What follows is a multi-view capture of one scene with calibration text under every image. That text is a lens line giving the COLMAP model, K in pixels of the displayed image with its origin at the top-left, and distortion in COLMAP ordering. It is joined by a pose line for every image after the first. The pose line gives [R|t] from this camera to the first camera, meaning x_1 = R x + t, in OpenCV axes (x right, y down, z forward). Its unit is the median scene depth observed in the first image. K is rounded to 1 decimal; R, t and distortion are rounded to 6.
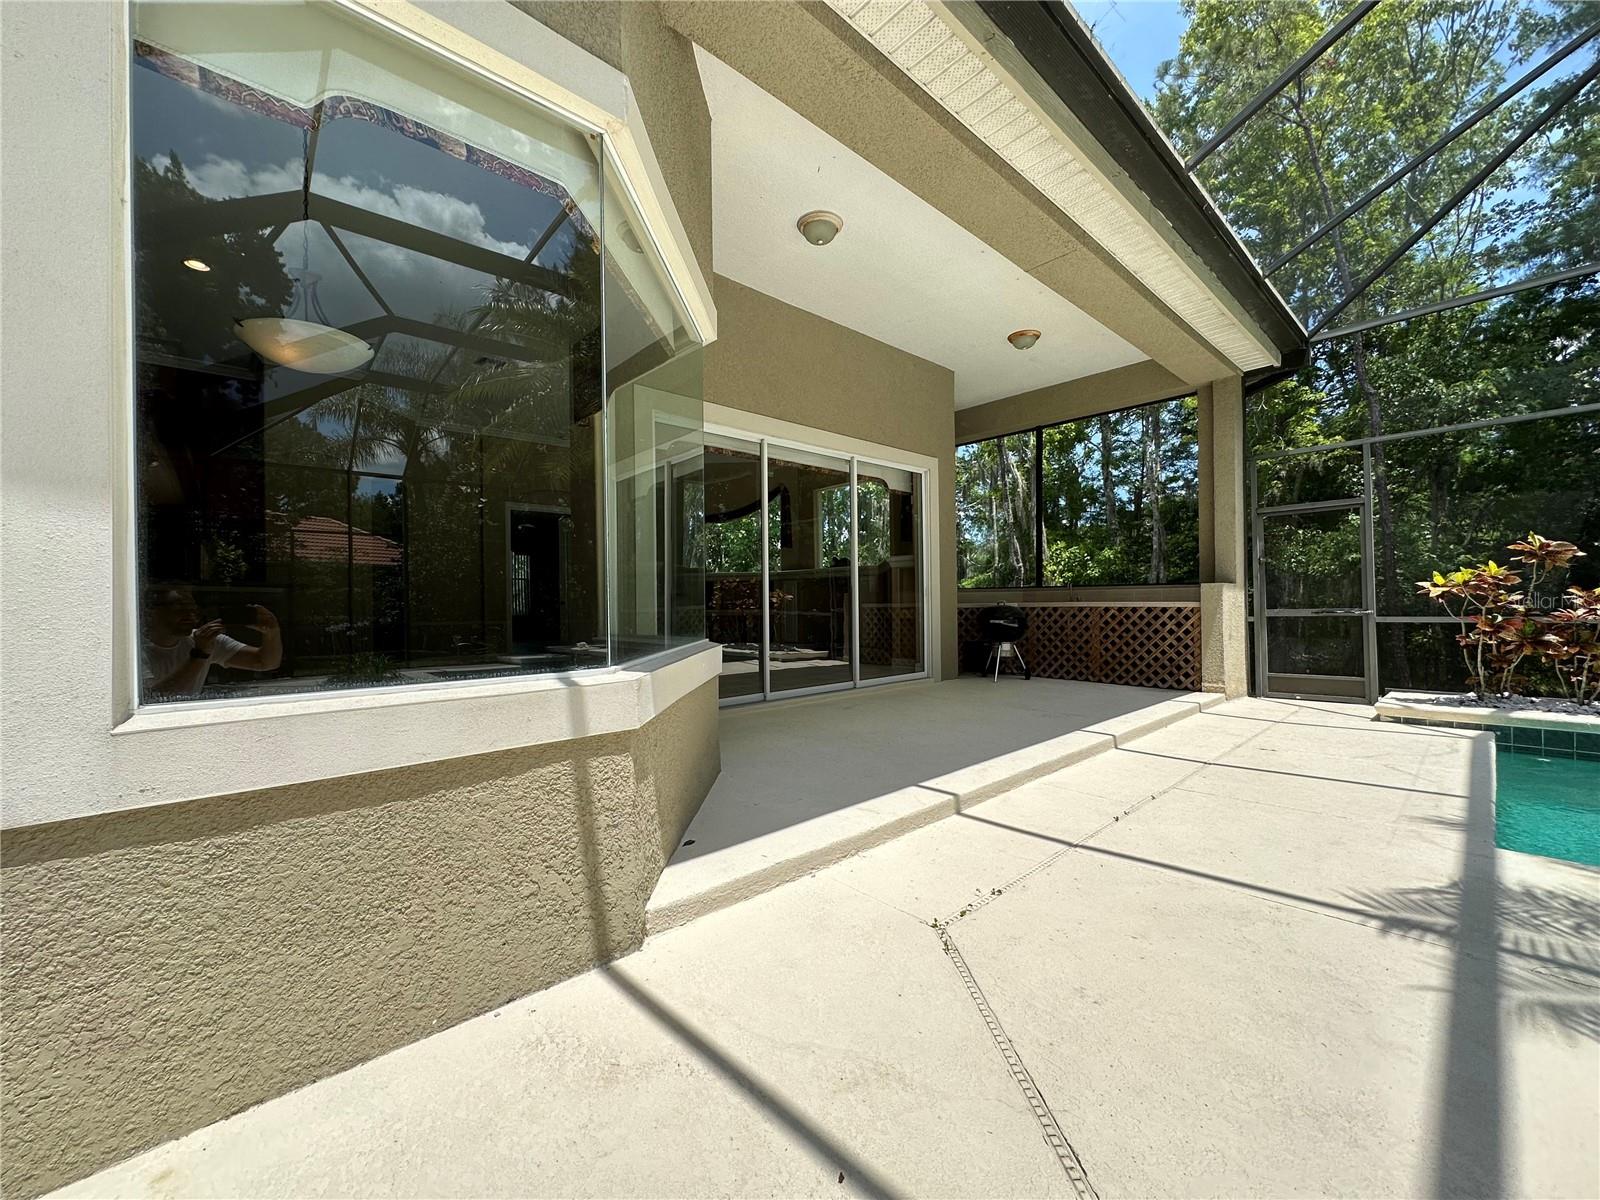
lens RADIAL K [[645.5, 0, 800.0], [0, 645.5, 600.0], [0, 0, 1]] dist [-0.003761, -0.000288]
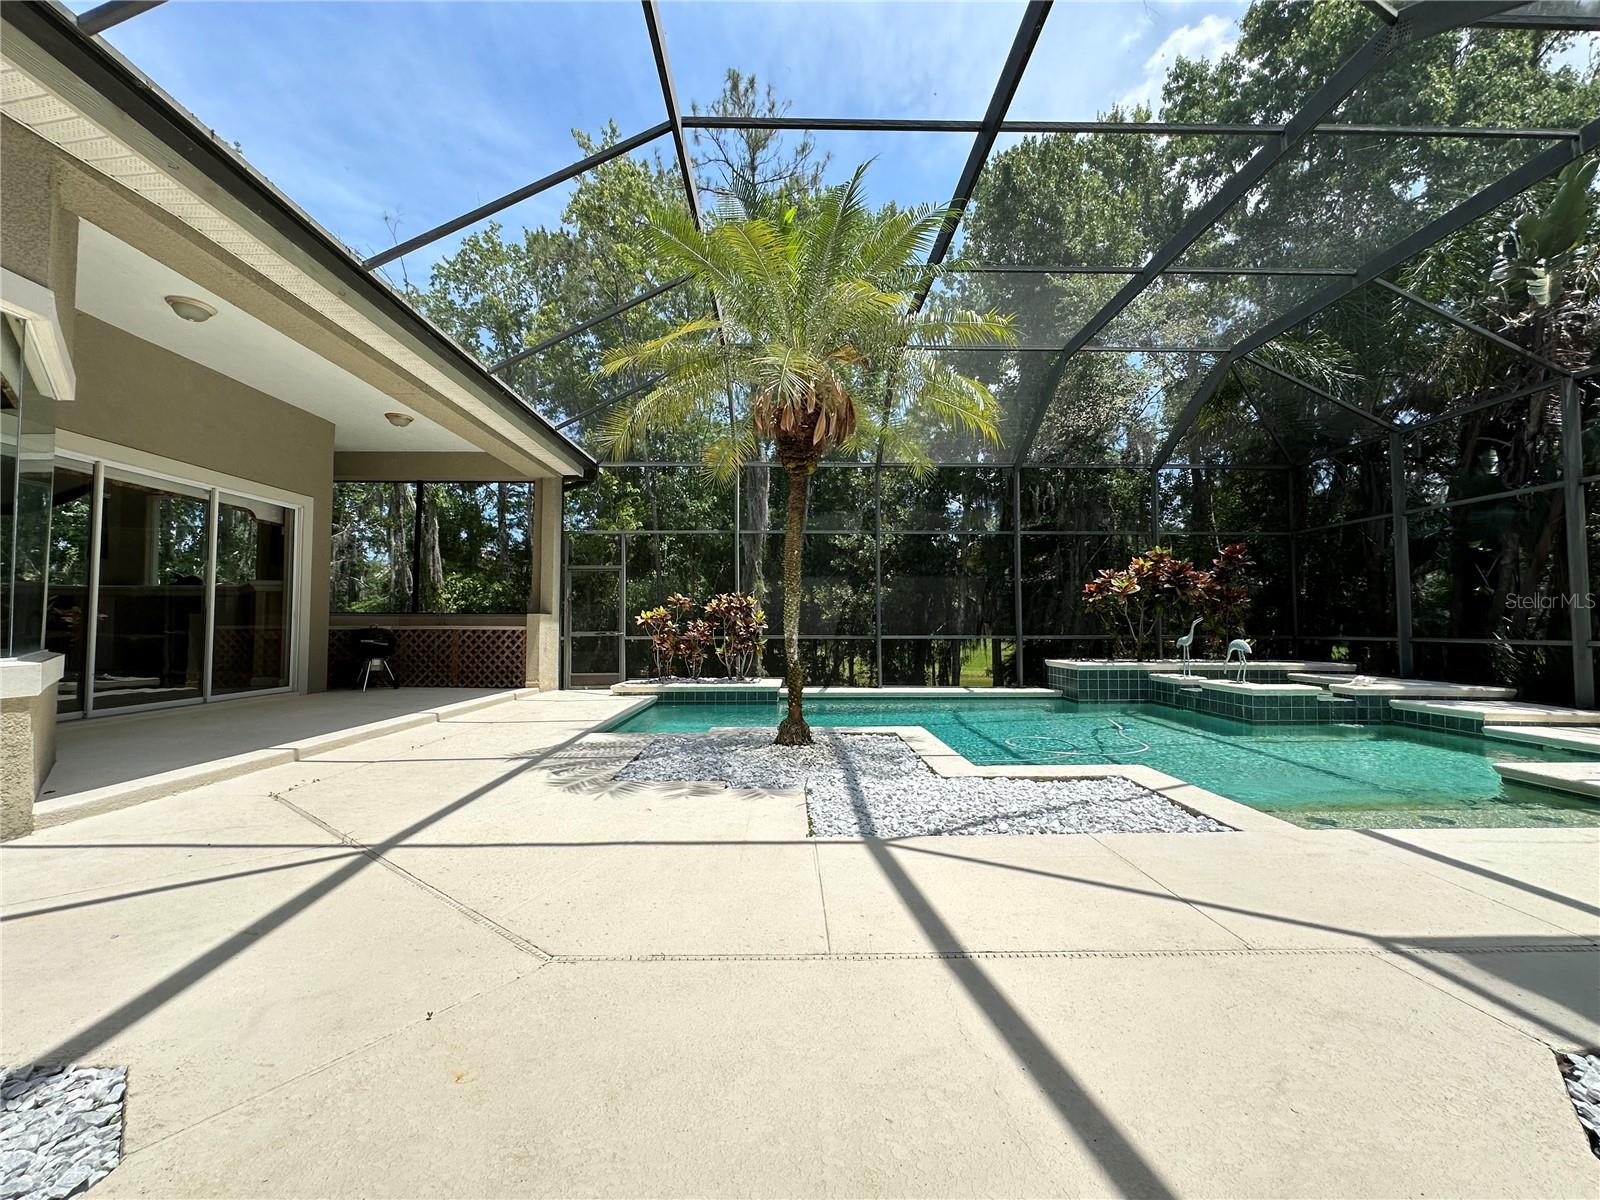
lens RADIAL K [[640.3, 0, 796.0], [0, 640.3, 597.0], [0, 0, 1]] dist [-0.001414, 0.000158]
pose [[0.668348, 0.045785, 0.742438, -0.048406], [-0.011203, 0.998610, -0.051499, 0.003922], [-0.743764, 0.026102, 0.667932, -0.389780]]
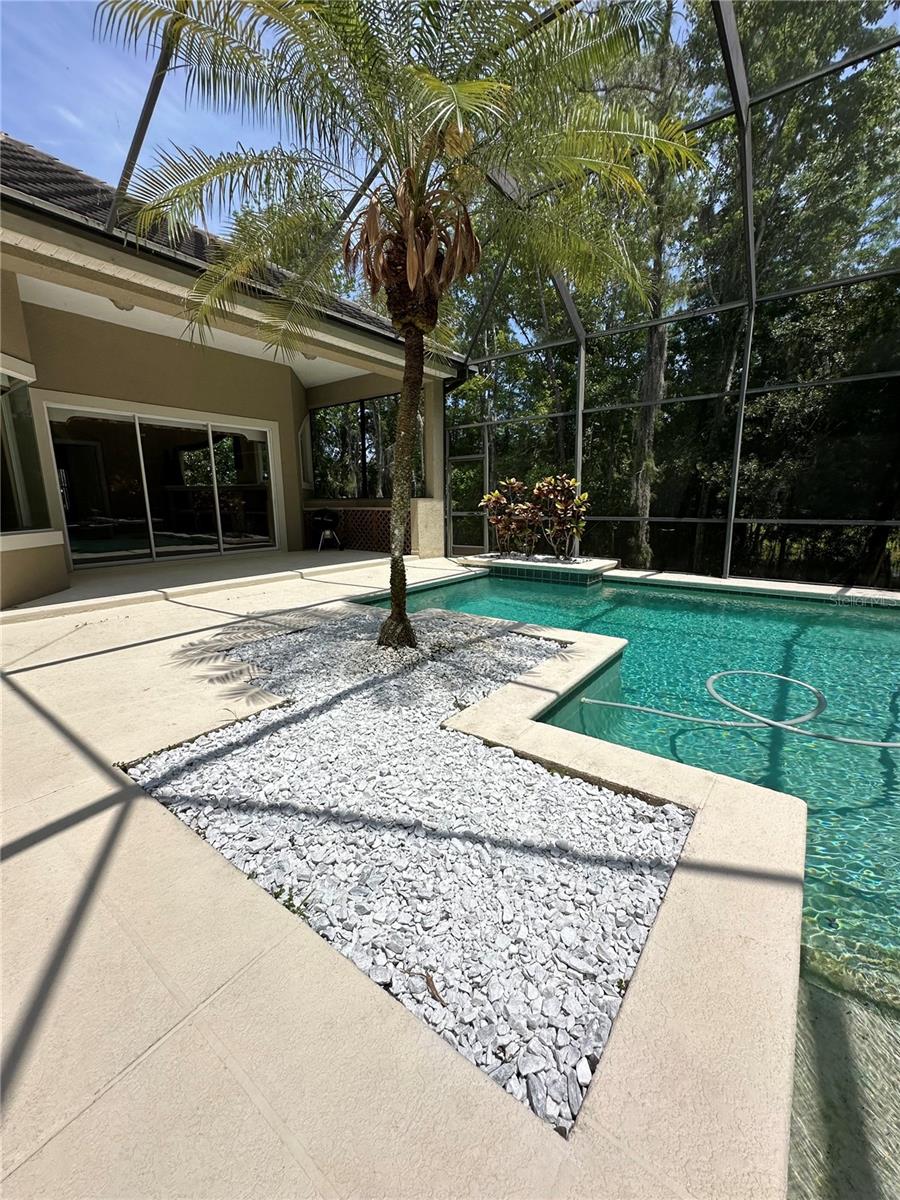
lens RADIAL K [[484.1, 0, 450.0], [0, 484.1, 600.0], [0, 0, 1]] dist [-0.003761, -0.000288]
pose [[0.984513, -0.031709, 0.172419, 0.434263], [-0.003852, 0.979356, 0.202108, -0.018381], [-0.175268, -0.199642, 0.964066, -0.413195]]
